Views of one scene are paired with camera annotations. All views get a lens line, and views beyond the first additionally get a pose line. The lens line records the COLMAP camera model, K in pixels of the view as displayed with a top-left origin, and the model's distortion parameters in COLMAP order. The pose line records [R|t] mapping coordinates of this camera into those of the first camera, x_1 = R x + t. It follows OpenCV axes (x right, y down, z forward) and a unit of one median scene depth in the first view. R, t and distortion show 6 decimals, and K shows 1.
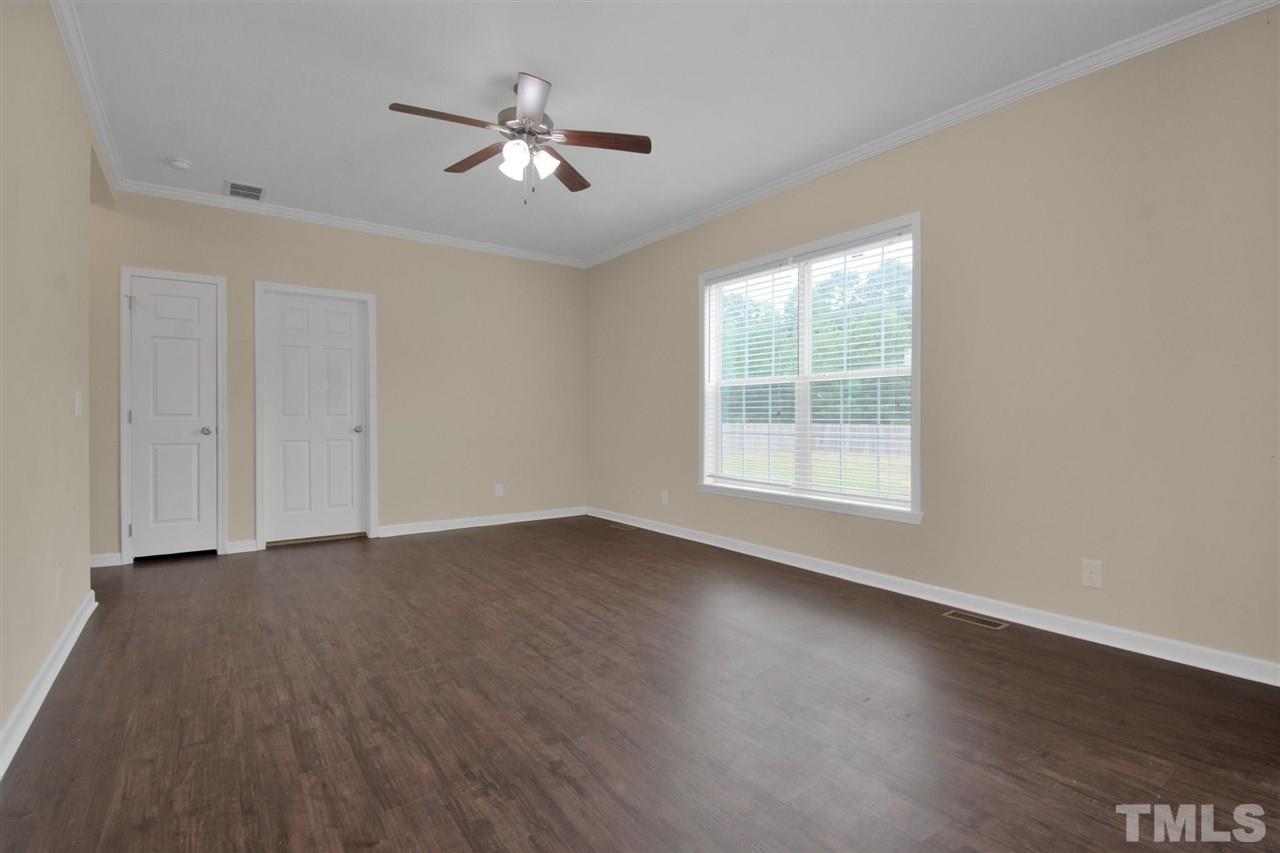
lens RADIAL K [[613.5, 0, 646.0], [0, 613.5, 417.2], [0, 0, 1]] dist [0.000818, -0.009839]
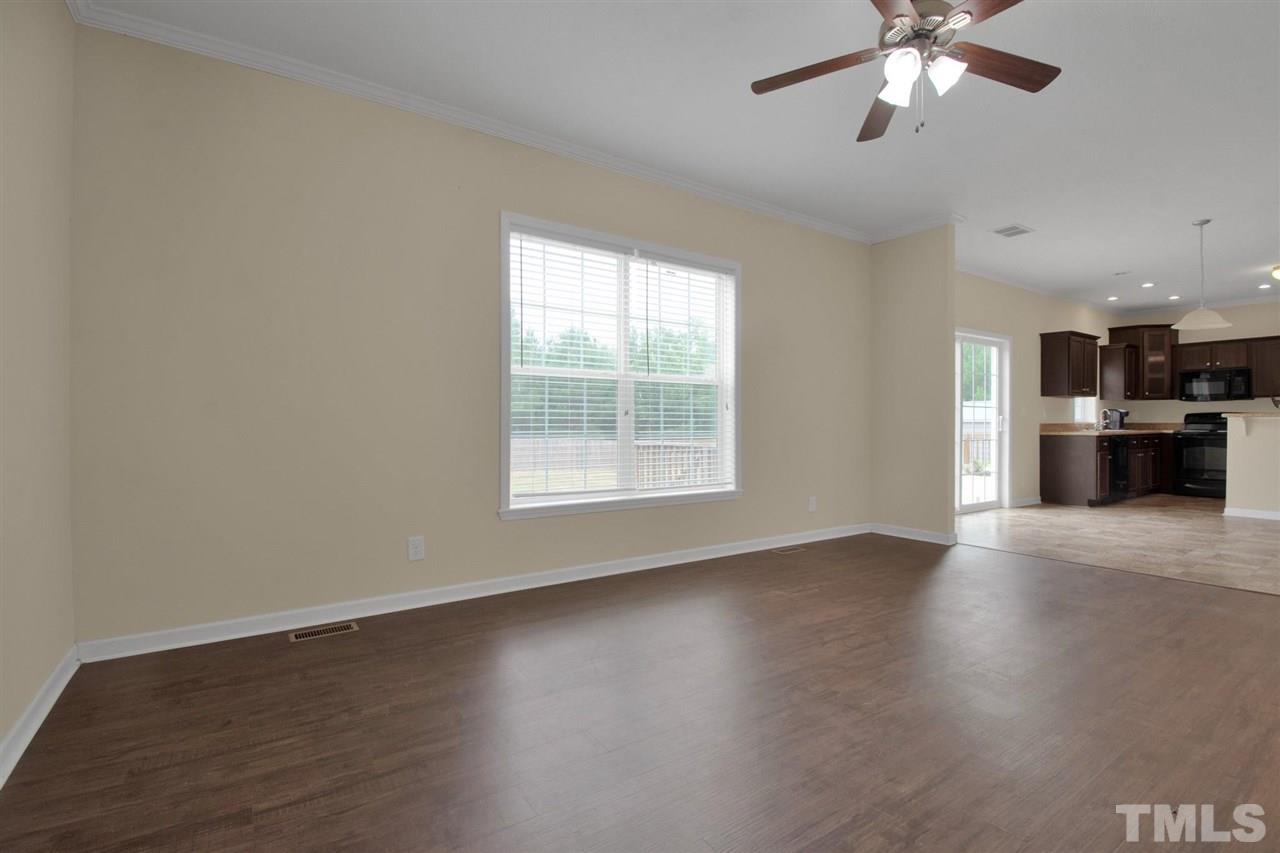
lens RADIAL K [[589.3, 0, 647.8], [0, 589.3, 423.2], [0, 0, 1]] dist [0.000168, -0.011337]
pose [[0.021625, -0.006414, 0.999746, -0.683230], [-0.009371, 0.999934, 0.006618, 0.004349], [-0.999722, -0.009511, 0.021563, 0.957264]]
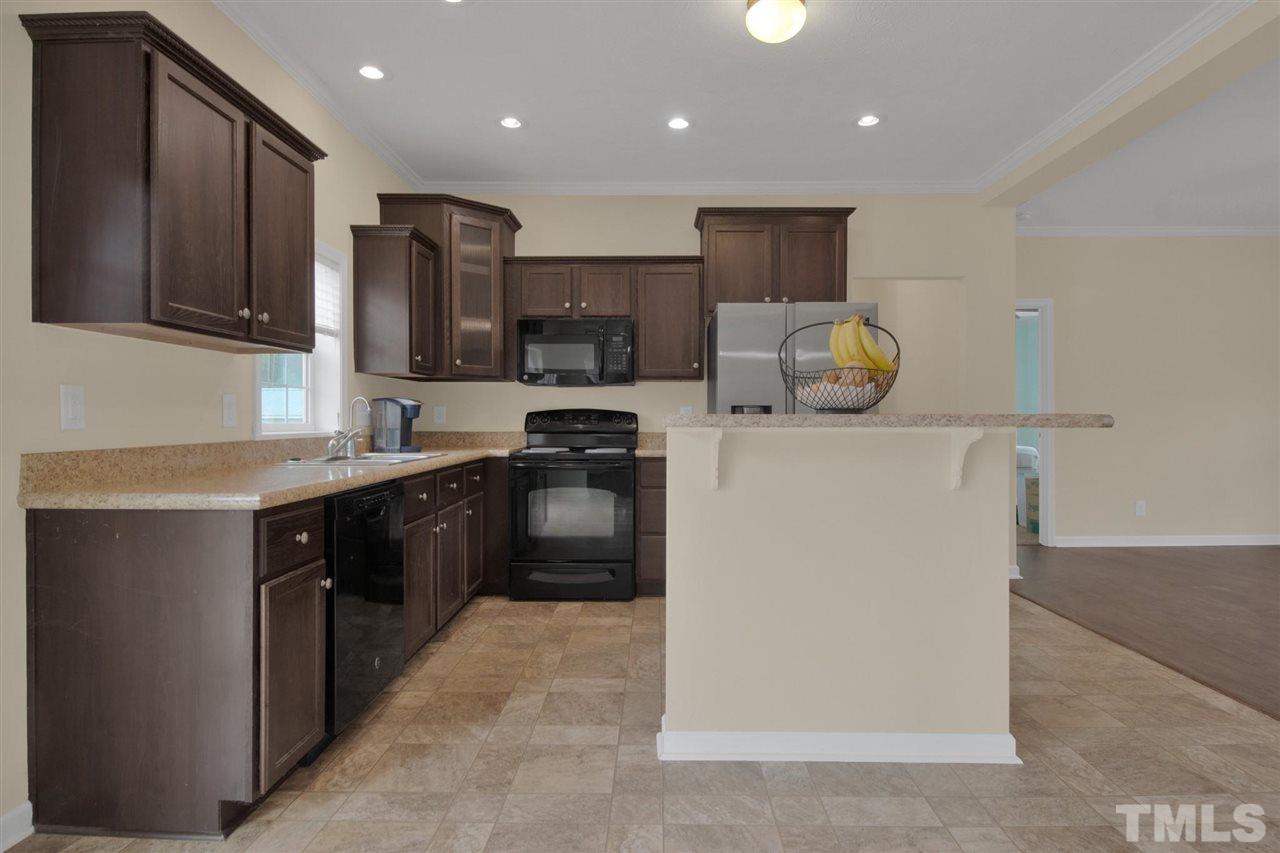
lens RADIAL K [[697.8, 0, 655.6], [0, 697.8, 422.8], [0, 0, 1]] dist [-0.000289, -0.013717]
pose [[-0.804794, -0.011029, 0.593452, 0.522823], [-0.011764, 0.999927, 0.002629, -0.019325], [-0.593438, -0.004866, -0.804865, -0.055937]]
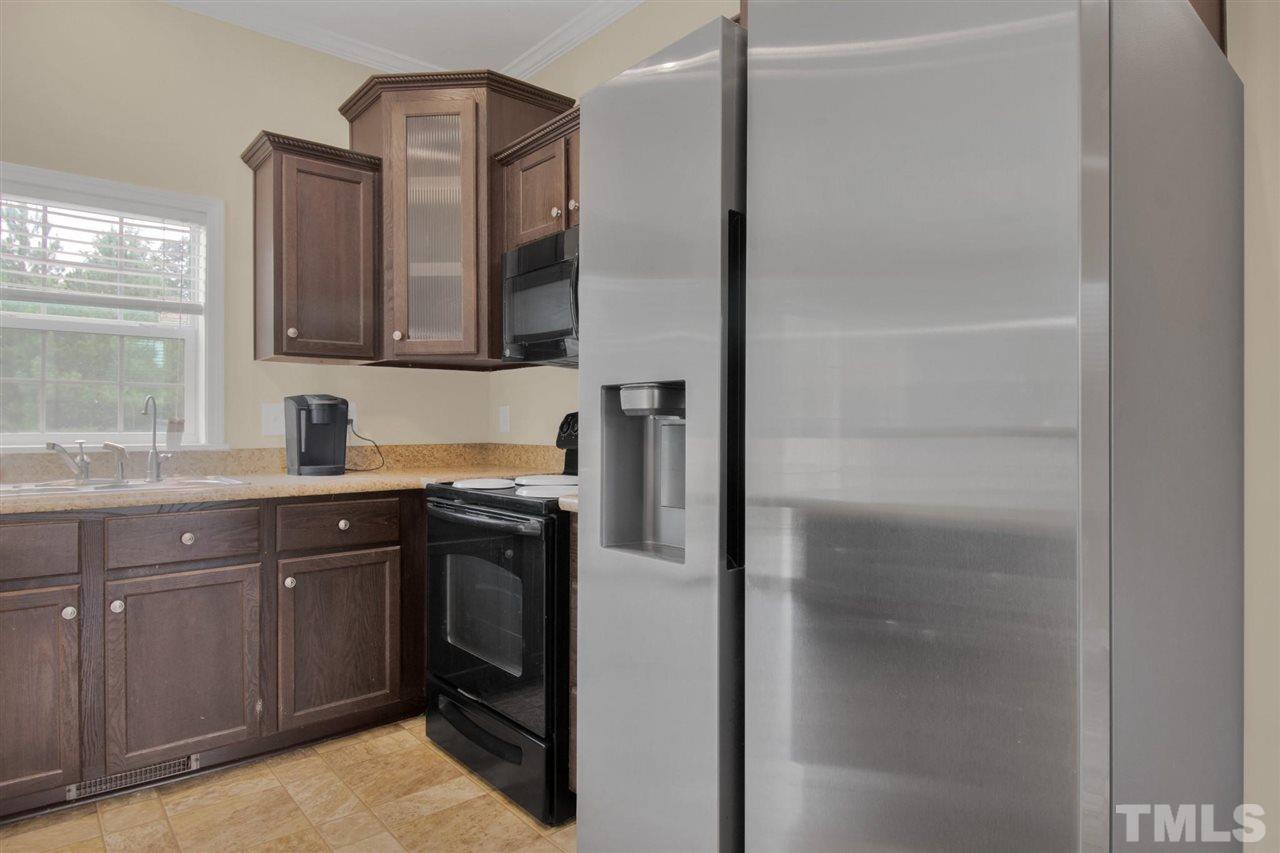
lens RADIAL K [[759.7, 0, 678.9], [0, 759.7, 419.3], [0, 0, 1]] dist [0.010443, -0.012598]
pose [[-0.073425, -0.003141, 0.997296, 0.637805], [-0.006426, 0.999976, 0.002677, -0.027660], [-0.997280, -0.006212, -0.073443, -0.865680]]
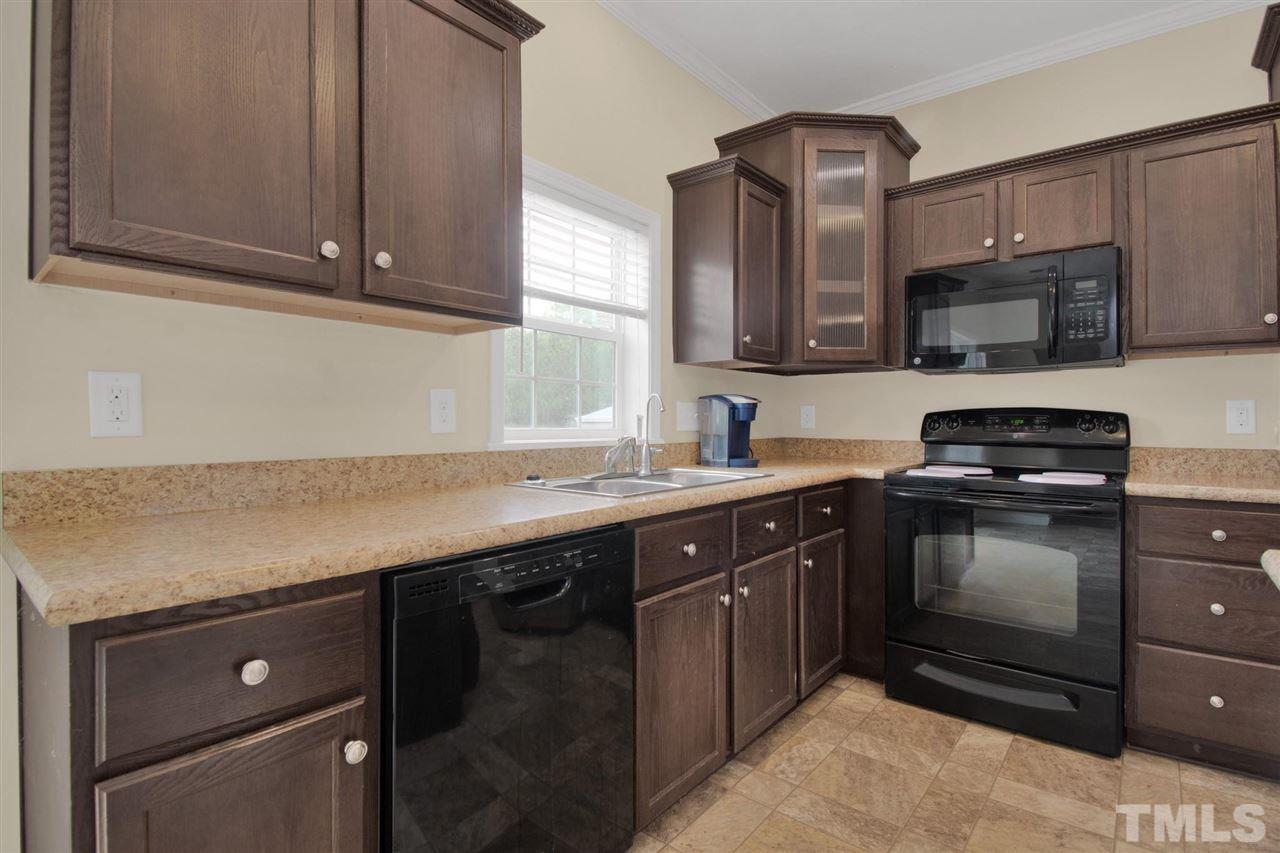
lens RADIAL K [[613.5, 0, 641.2], [0, 613.5, 421.9], [0, 0, 1]] dist [0.000818, -0.009839]
pose [[-0.243331, -0.007405, 0.969915, 0.767645], [-0.012195, 0.999915, 0.004575, -0.020260], [-0.969867, -0.010715, -0.243401, -0.358766]]
